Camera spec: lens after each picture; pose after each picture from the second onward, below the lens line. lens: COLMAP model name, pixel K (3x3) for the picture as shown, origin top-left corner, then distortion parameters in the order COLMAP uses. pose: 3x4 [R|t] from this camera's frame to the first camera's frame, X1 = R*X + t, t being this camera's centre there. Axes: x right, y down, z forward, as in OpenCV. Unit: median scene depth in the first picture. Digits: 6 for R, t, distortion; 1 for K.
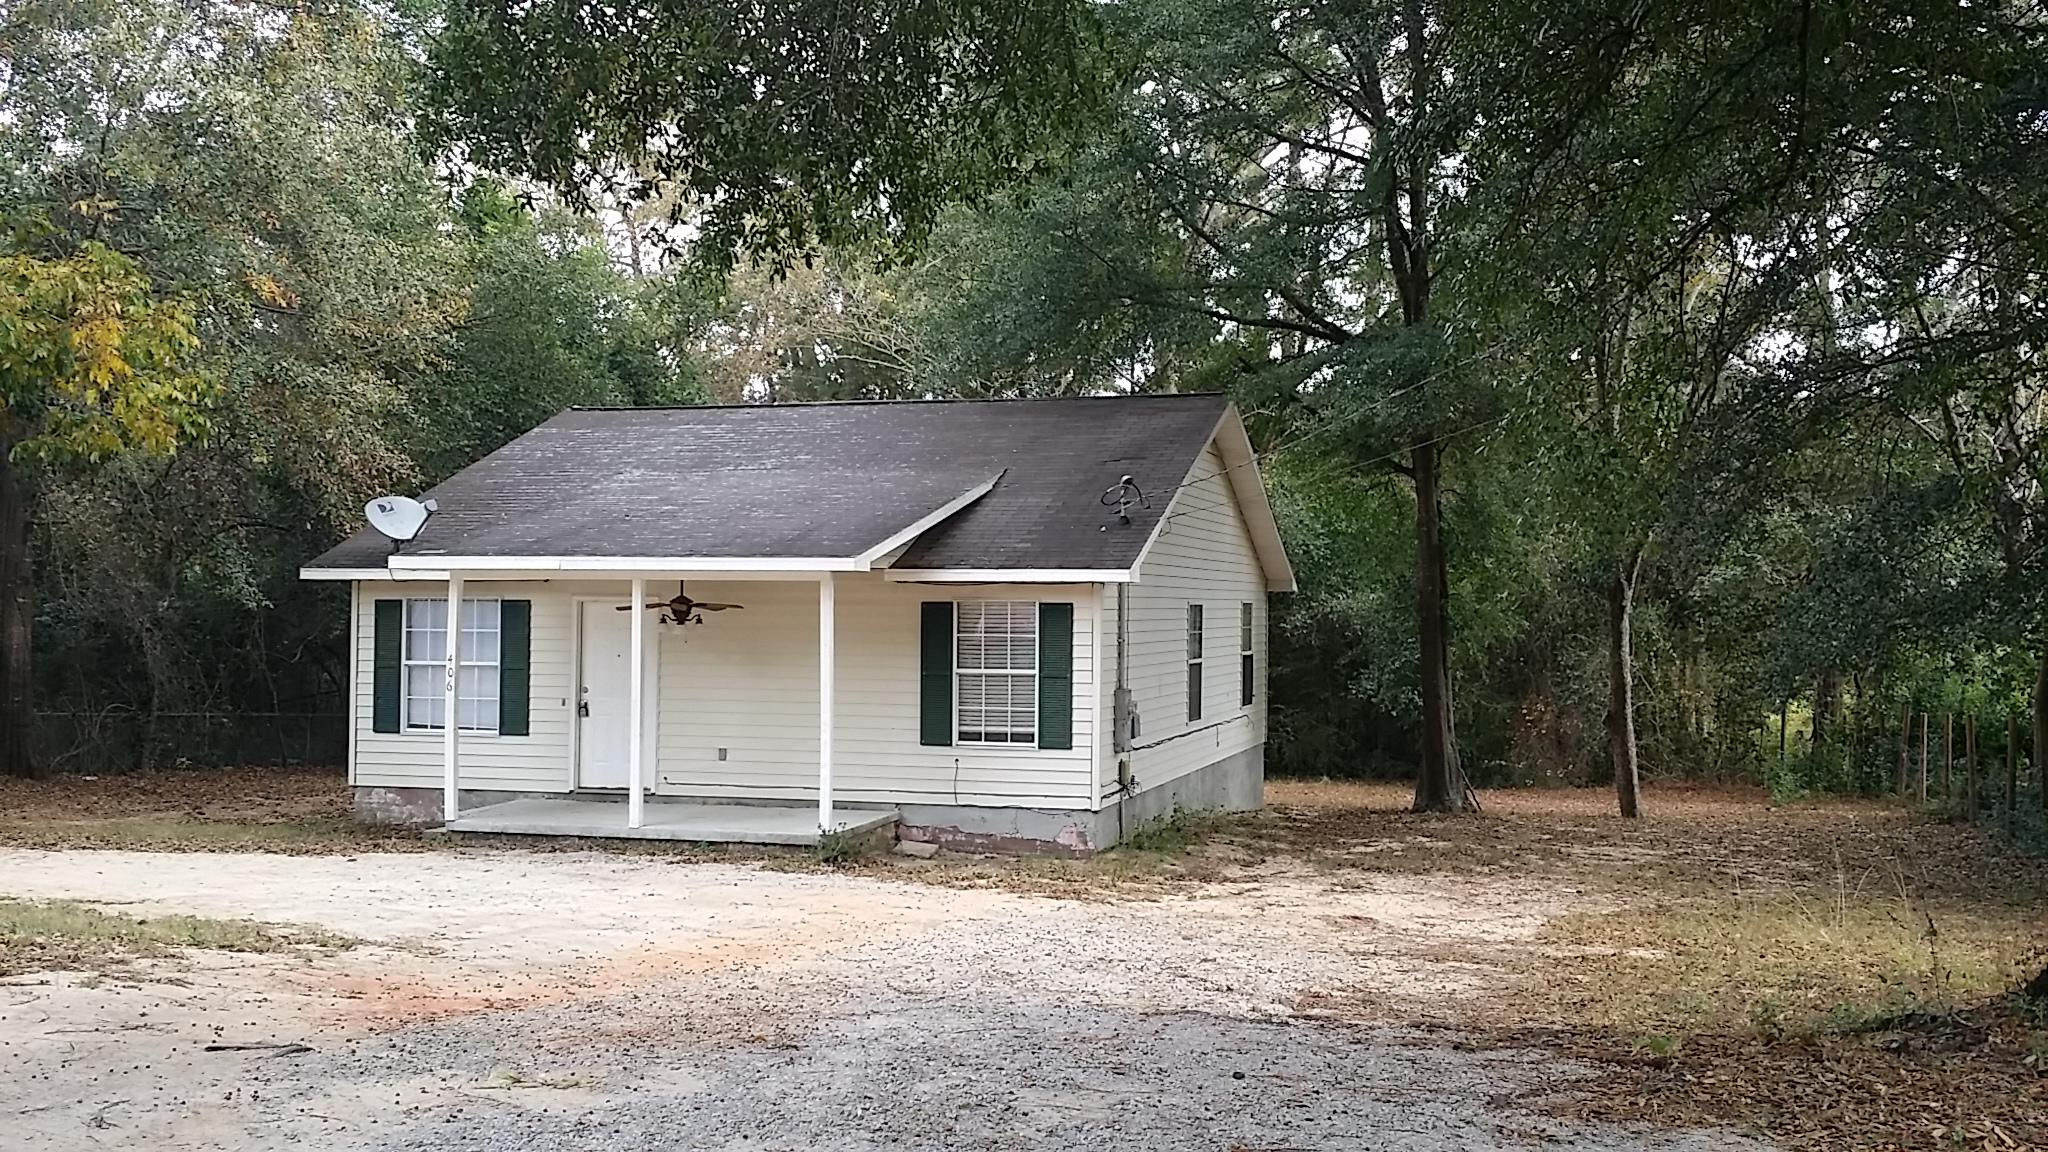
lens RADIAL K [[1985.2, 0, 1024.0], [0, 1985.2, 576.0], [0, 0, 1]] dist [0.102321, -0.011204]
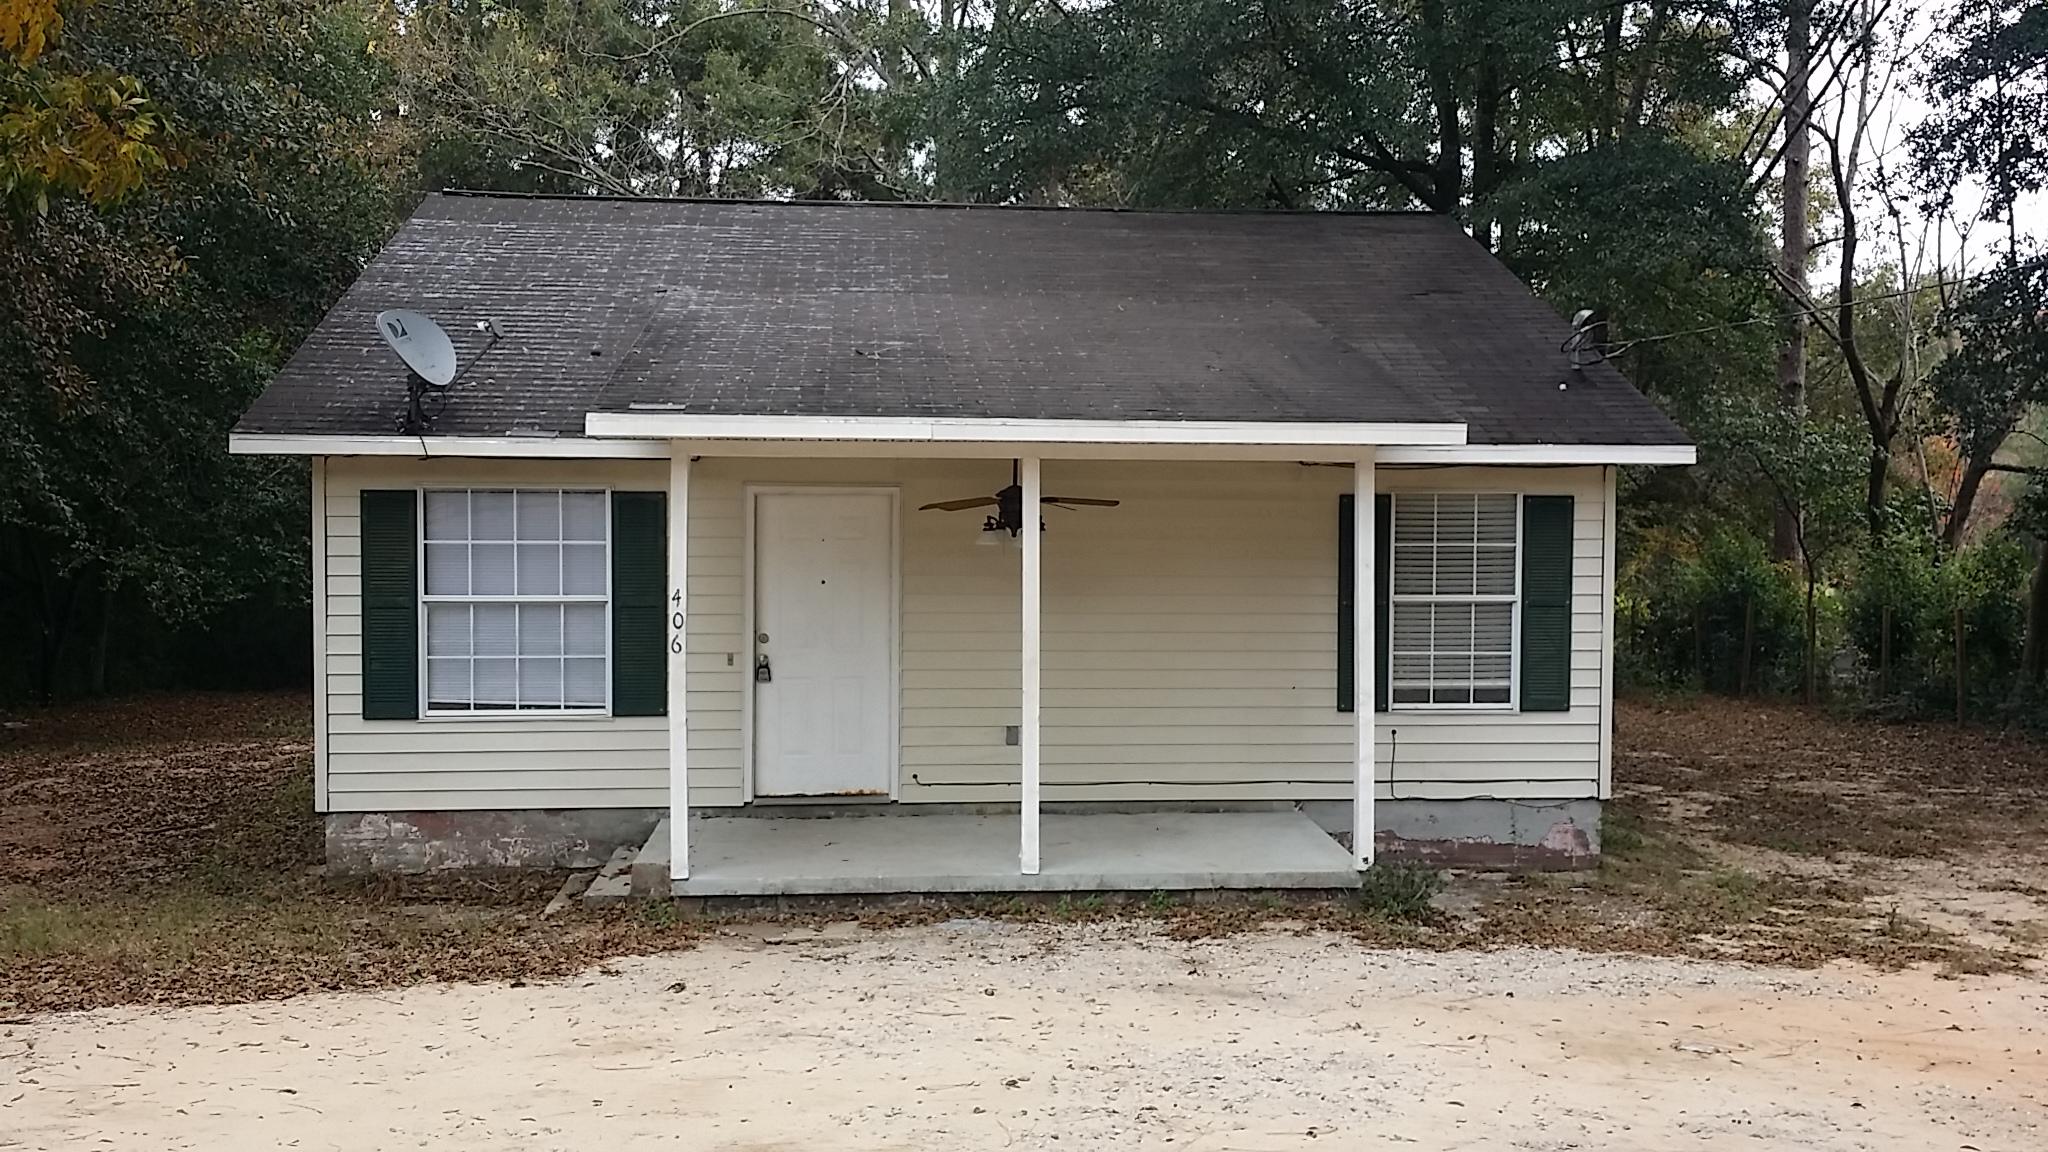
lens RADIAL K [[1985.2, 0, 1024.0], [0, 1985.2, 576.0], [0, 0, 1]] dist [0.102321, -0.011204]
pose [[0.929803, -0.017928, 0.367620, -0.393670], [-0.003570, 0.998327, 0.057715, 0.002543], [-0.368040, -0.054976, 0.928183, 0.430808]]
